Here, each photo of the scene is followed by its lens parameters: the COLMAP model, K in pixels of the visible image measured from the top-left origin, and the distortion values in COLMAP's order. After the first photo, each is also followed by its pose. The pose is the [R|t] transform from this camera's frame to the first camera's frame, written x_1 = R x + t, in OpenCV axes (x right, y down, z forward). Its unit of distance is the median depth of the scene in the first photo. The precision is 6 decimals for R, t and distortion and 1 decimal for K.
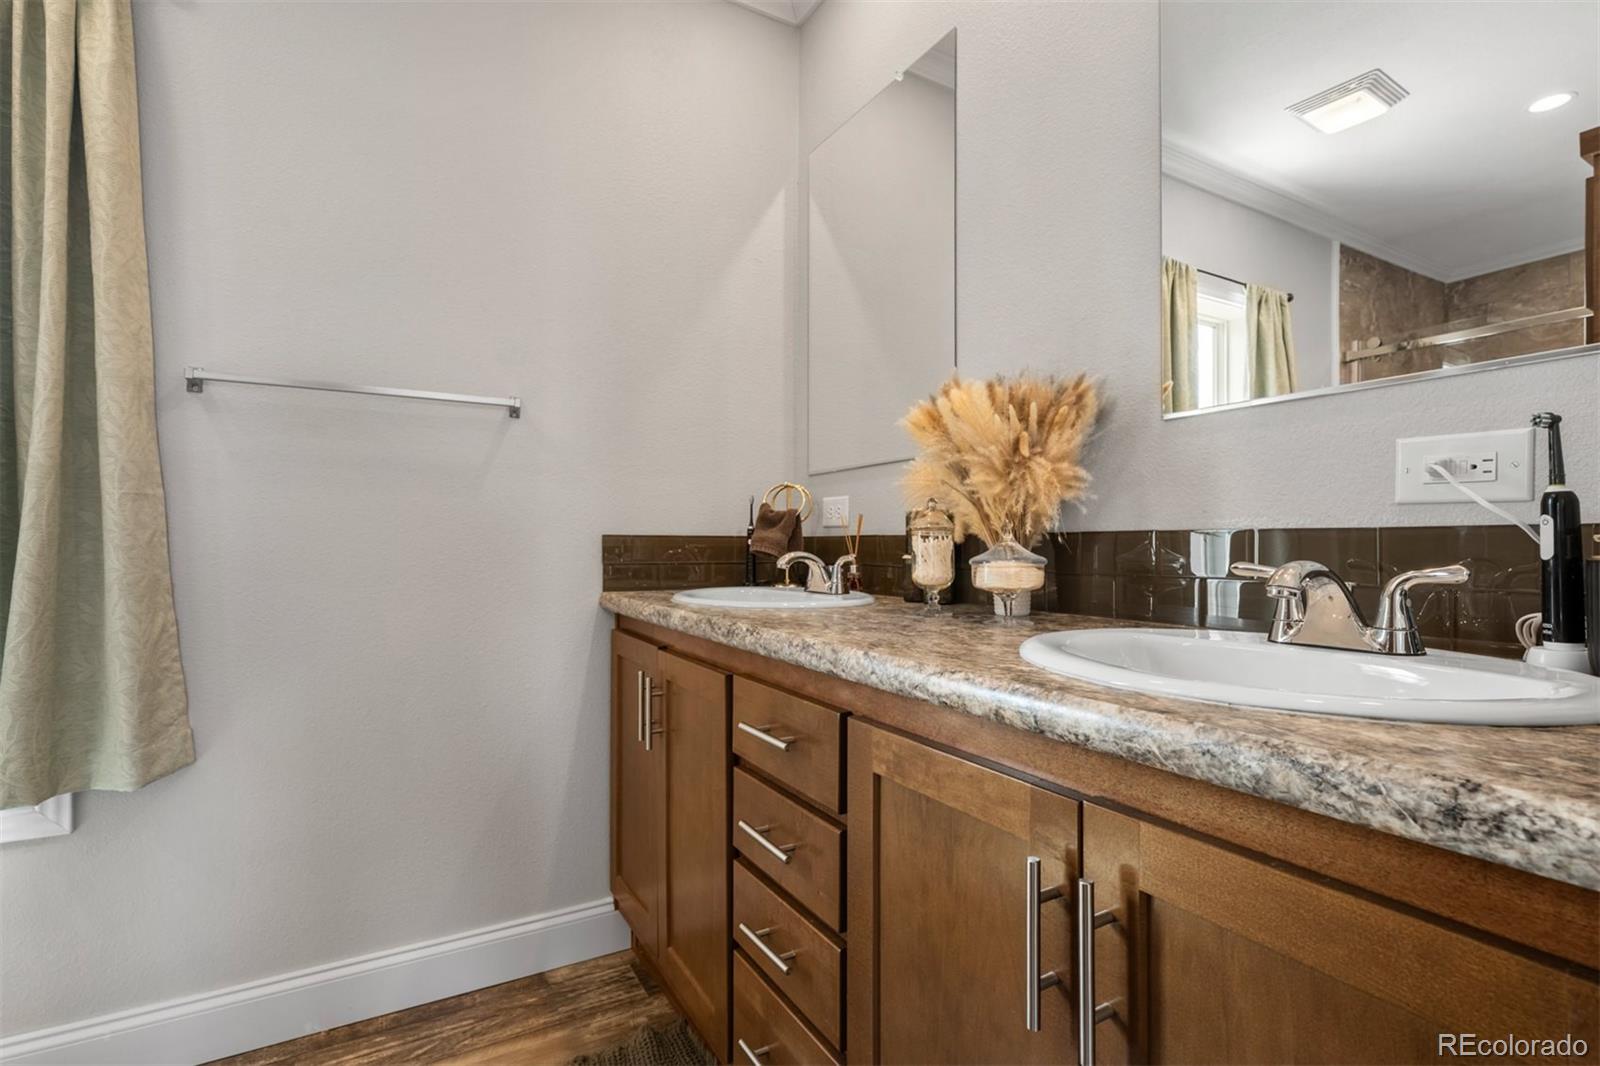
lens RADIAL K [[750.7, 0, 800.0], [0, 750.7, 533.0], [0, 0, 1]] dist [-0.001198, -0.000207]
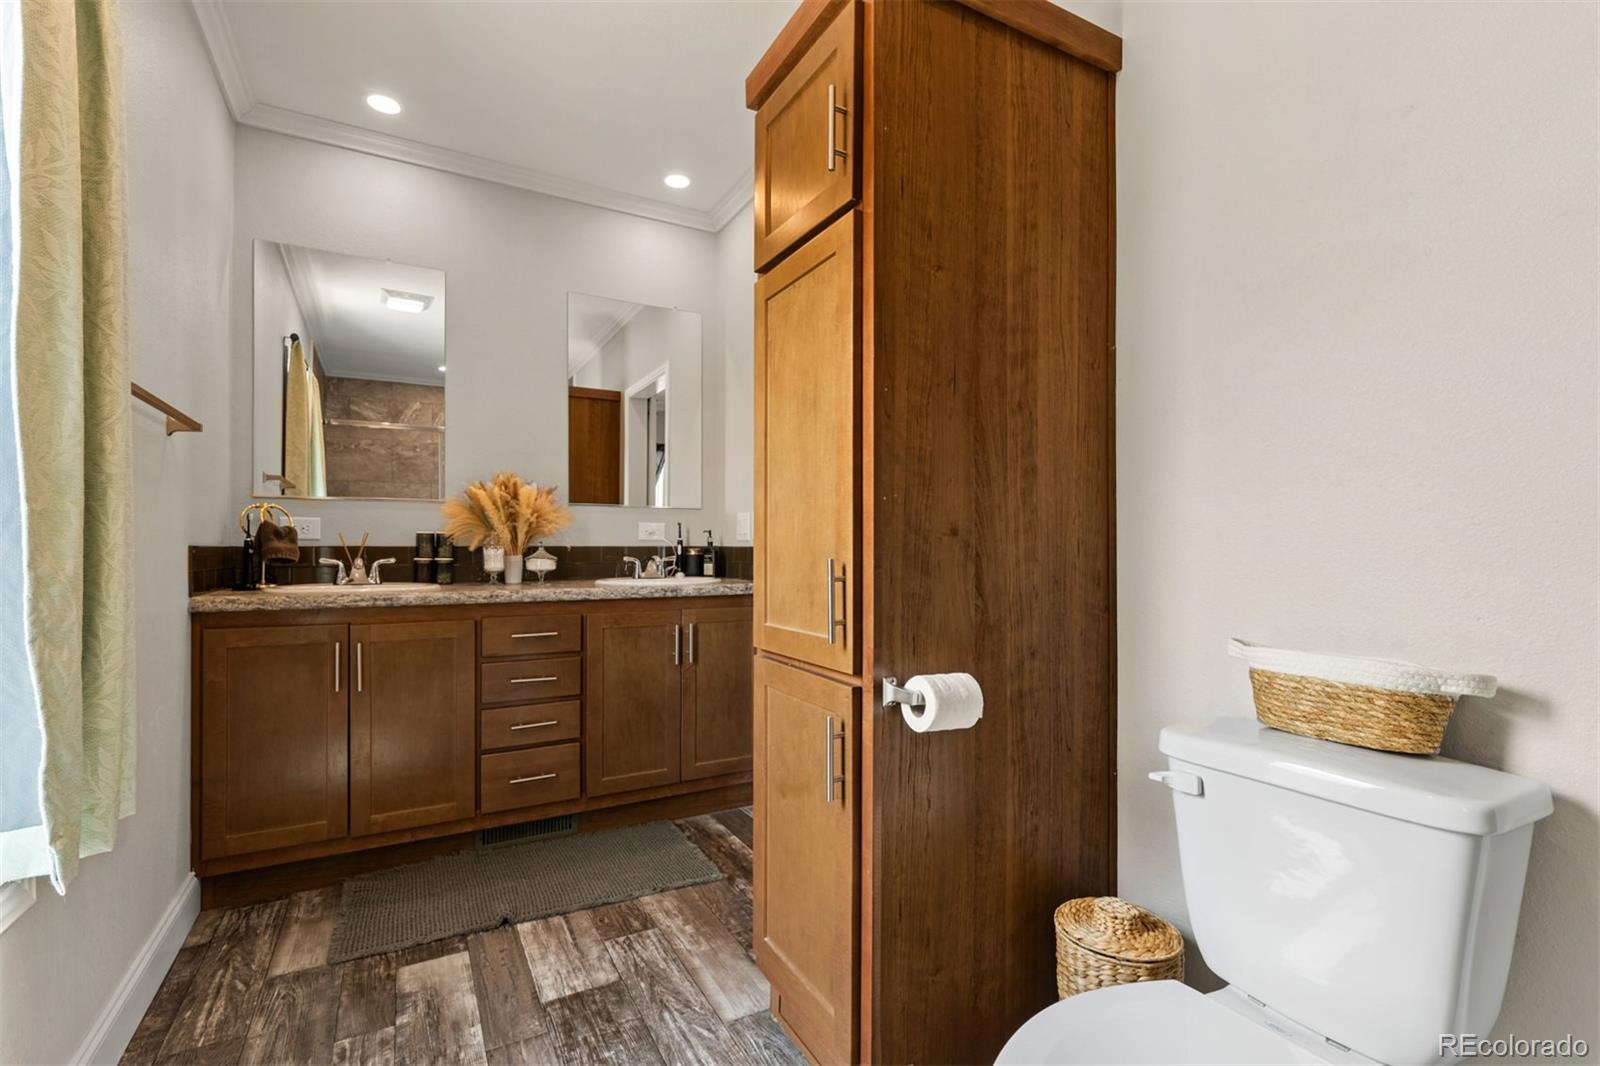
lens RADIAL K [[724.0, 0, 796.2], [0, 724.0, 540.6], [0, 0, 1]] dist [-0.004178, -0.000563]
pose [[0.006445, 0.006765, 0.999956, -1.516987], [-0.012180, 0.999903, -0.006686, -0.010824], [-0.999905, -0.012136, 0.006527, 0.118003]]
